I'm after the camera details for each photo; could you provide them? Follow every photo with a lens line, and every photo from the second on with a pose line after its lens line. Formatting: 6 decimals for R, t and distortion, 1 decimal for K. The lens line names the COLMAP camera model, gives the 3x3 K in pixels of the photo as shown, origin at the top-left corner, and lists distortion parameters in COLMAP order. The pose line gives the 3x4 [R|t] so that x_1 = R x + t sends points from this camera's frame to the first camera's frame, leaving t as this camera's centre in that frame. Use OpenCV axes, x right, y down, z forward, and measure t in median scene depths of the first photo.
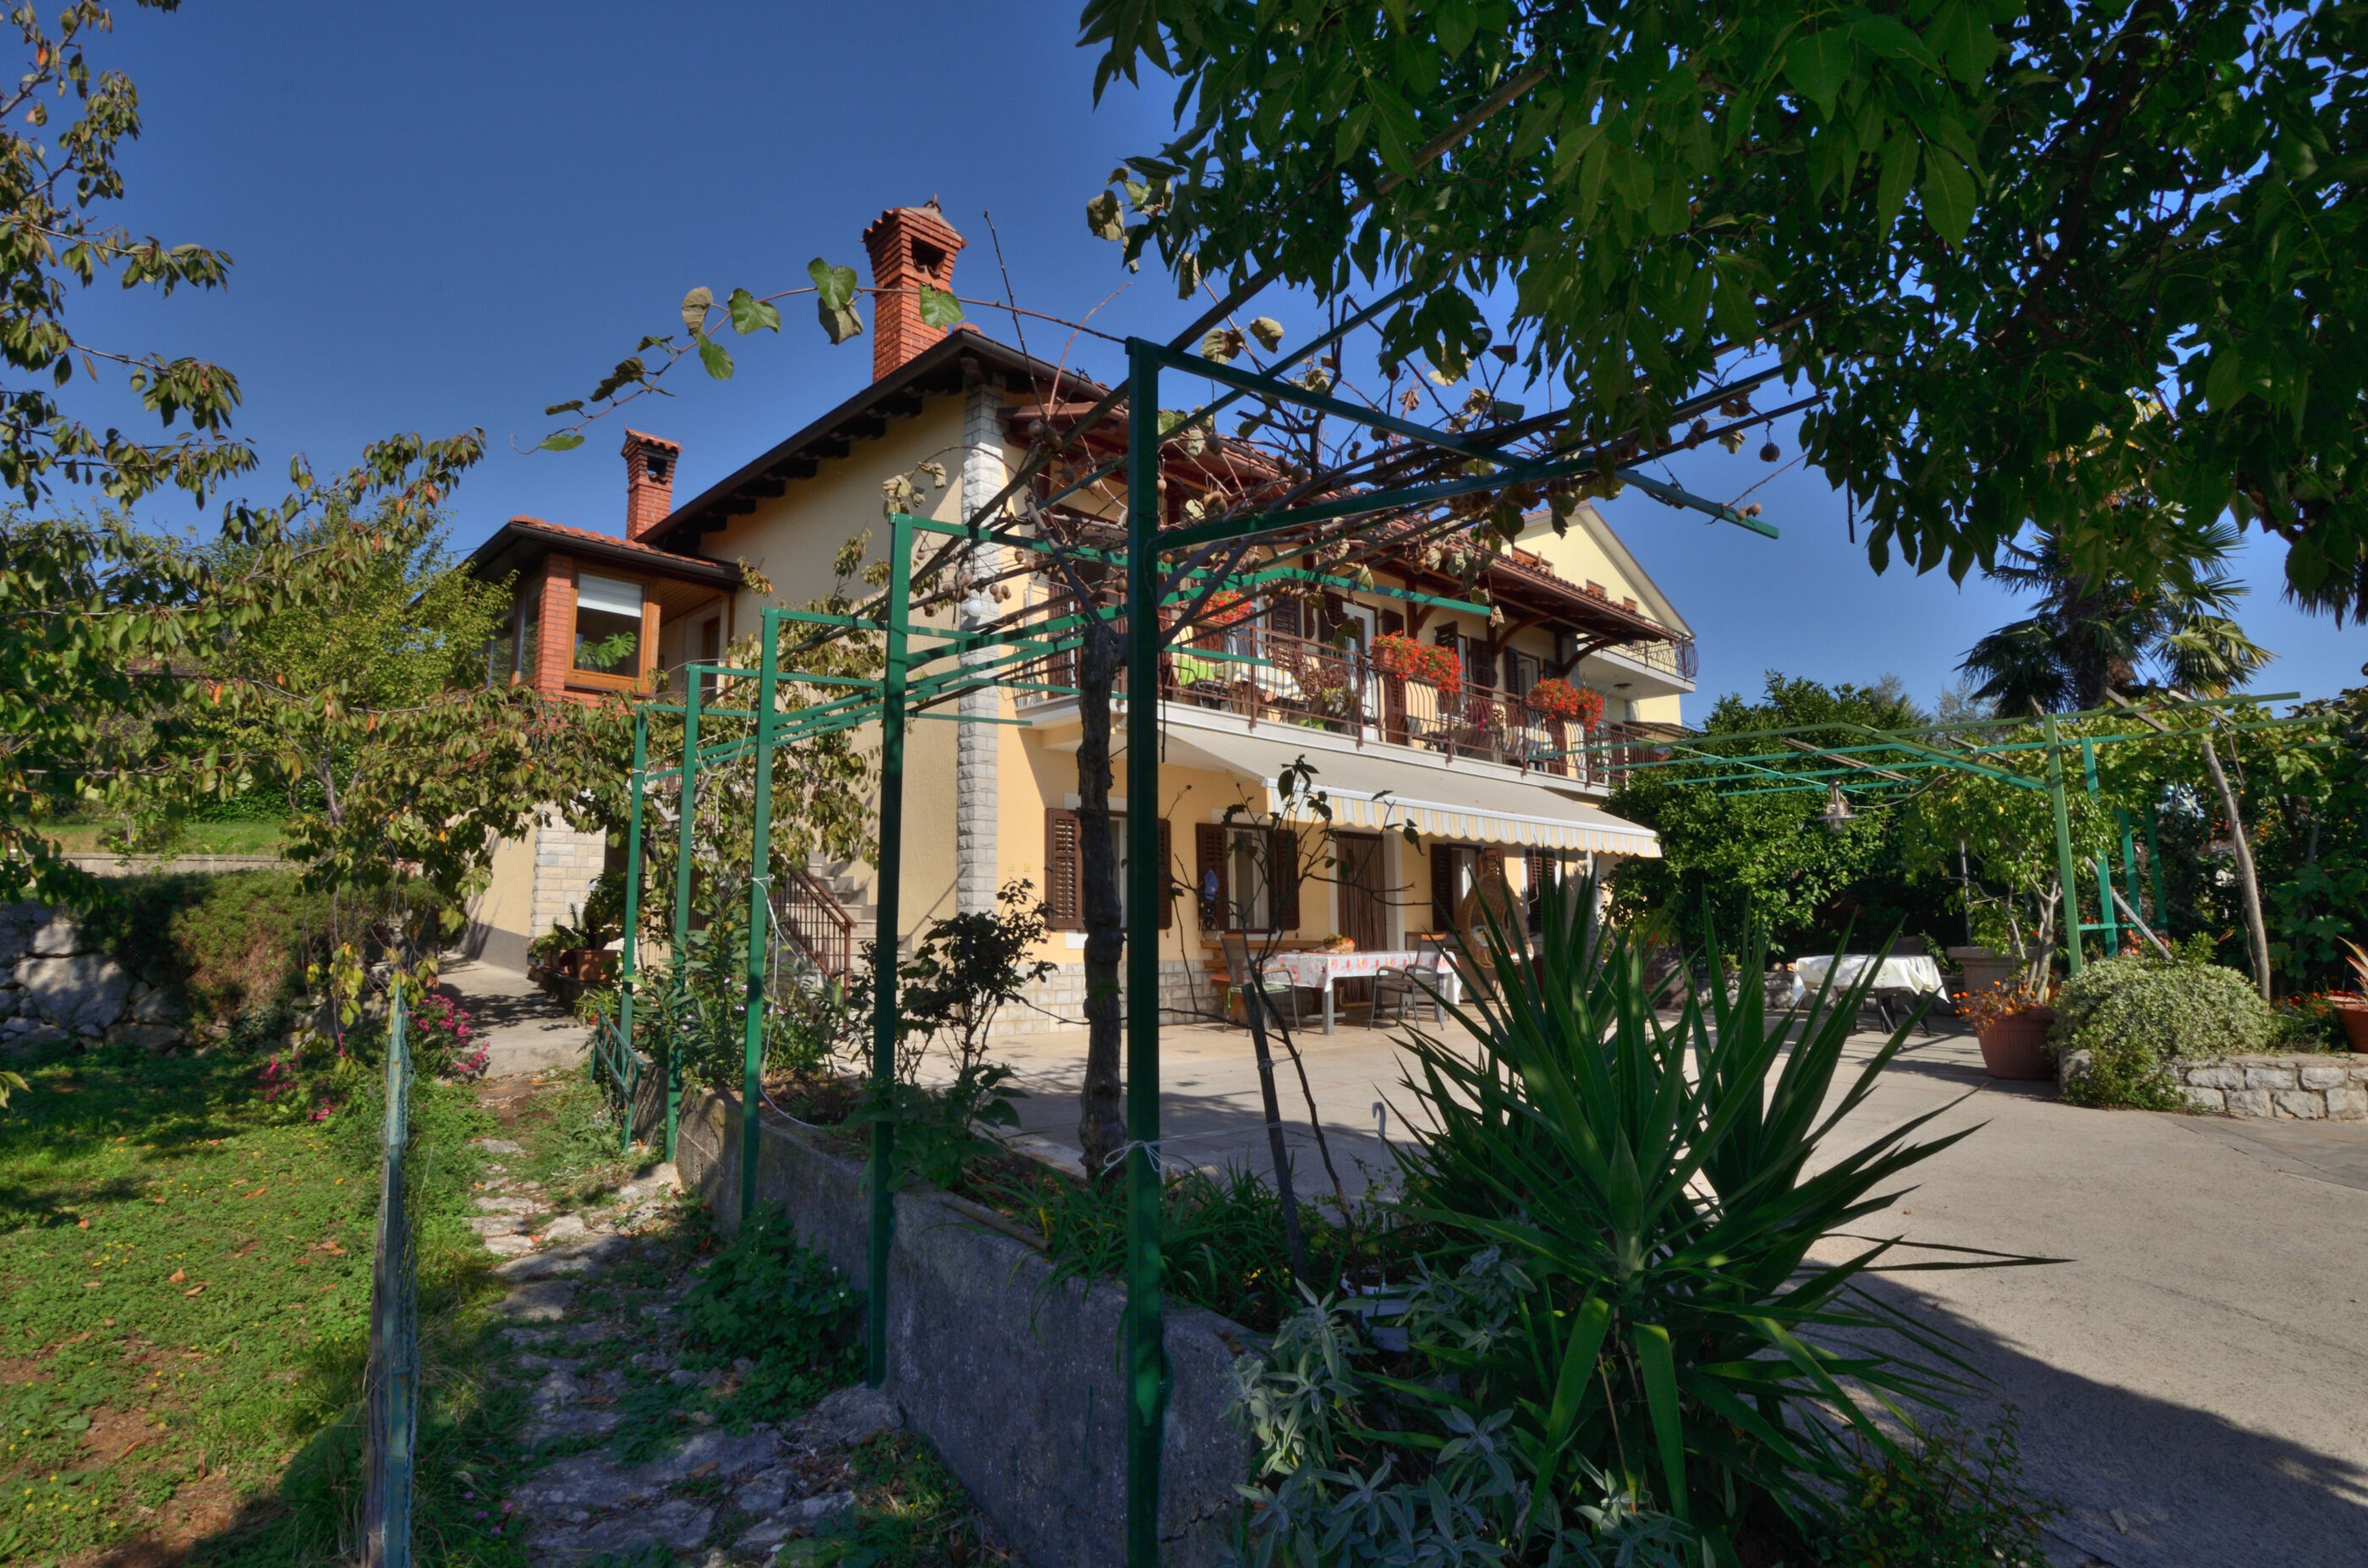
lens RADIAL K [[1192.3, 0, 1184.0], [0, 1192.3, 784.0], [0, 0, 1]] dist [-0.000562, -0.000180]
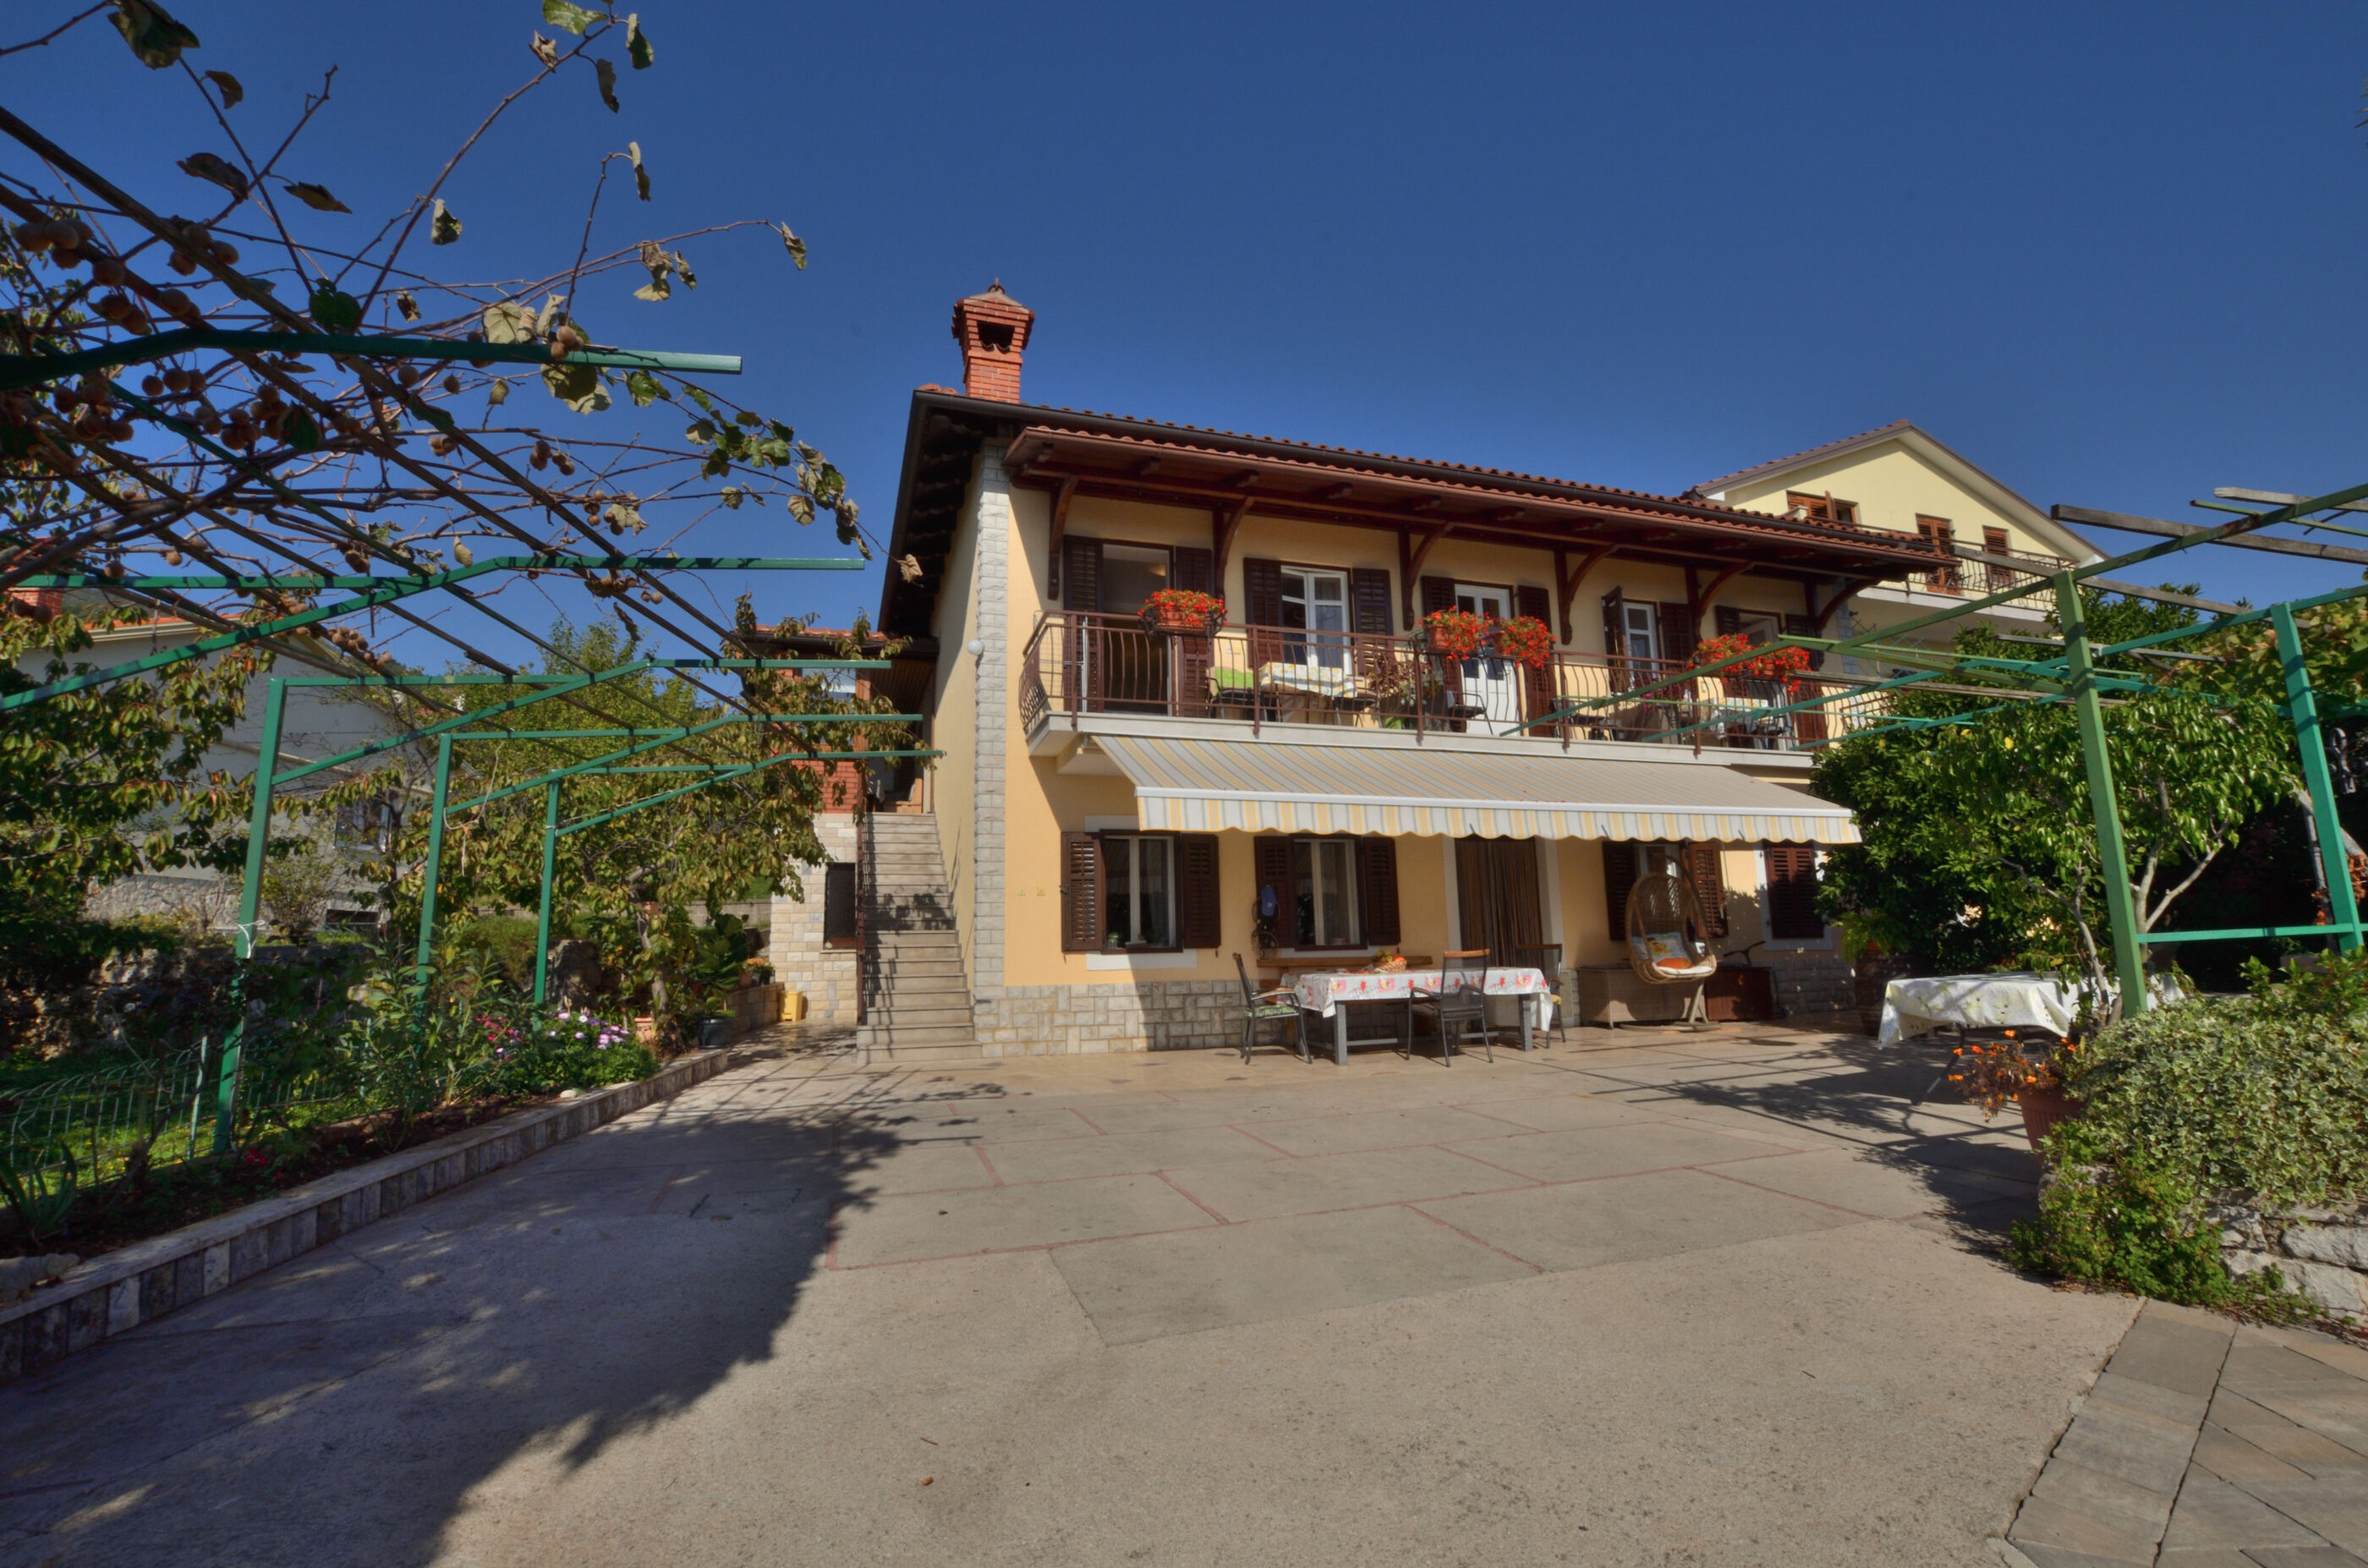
lens RADIAL K [[1053.1, 0, 1194.1], [0, 1053.1, 777.3], [0, 0, 1]] dist [-0.000962, 0.000060]
pose [[0.899768, -0.085130, -0.427984, 0.329317], [0.072287, 0.996313, -0.046204, 0.020647], [0.430339, 0.010635, 0.902605, 0.207557]]
